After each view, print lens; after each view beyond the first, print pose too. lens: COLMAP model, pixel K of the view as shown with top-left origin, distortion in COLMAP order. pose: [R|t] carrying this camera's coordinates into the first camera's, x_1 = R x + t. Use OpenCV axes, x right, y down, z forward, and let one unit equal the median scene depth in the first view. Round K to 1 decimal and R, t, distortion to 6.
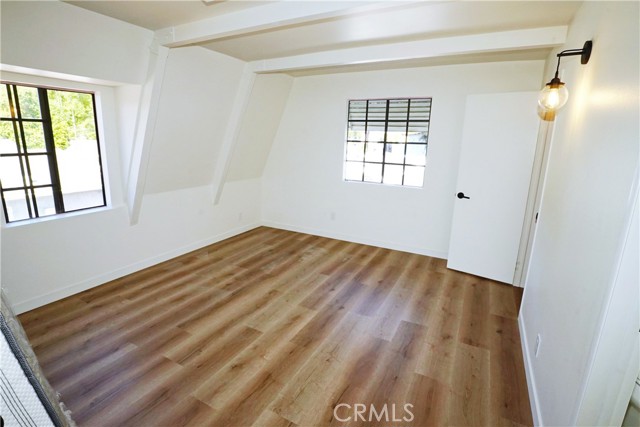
lens RADIAL K [[309.8, 0, 319.5], [0, 309.8, 210.9], [0, 0, 1]] dist [-0.053952, 0.015523]
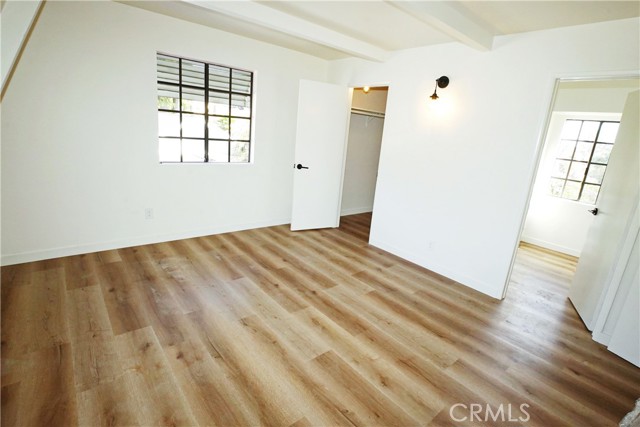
lens RADIAL K [[309.8, 0, 319.5], [0, 309.8, 210.9], [0, 0, 1]] dist [-0.053952, 0.015523]
pose [[0.377123, -0.228114, 0.897631, -0.560007], [0.128679, 0.972699, 0.193129, -0.096084], [-0.917180, 0.042673, 0.396181, 0.431621]]
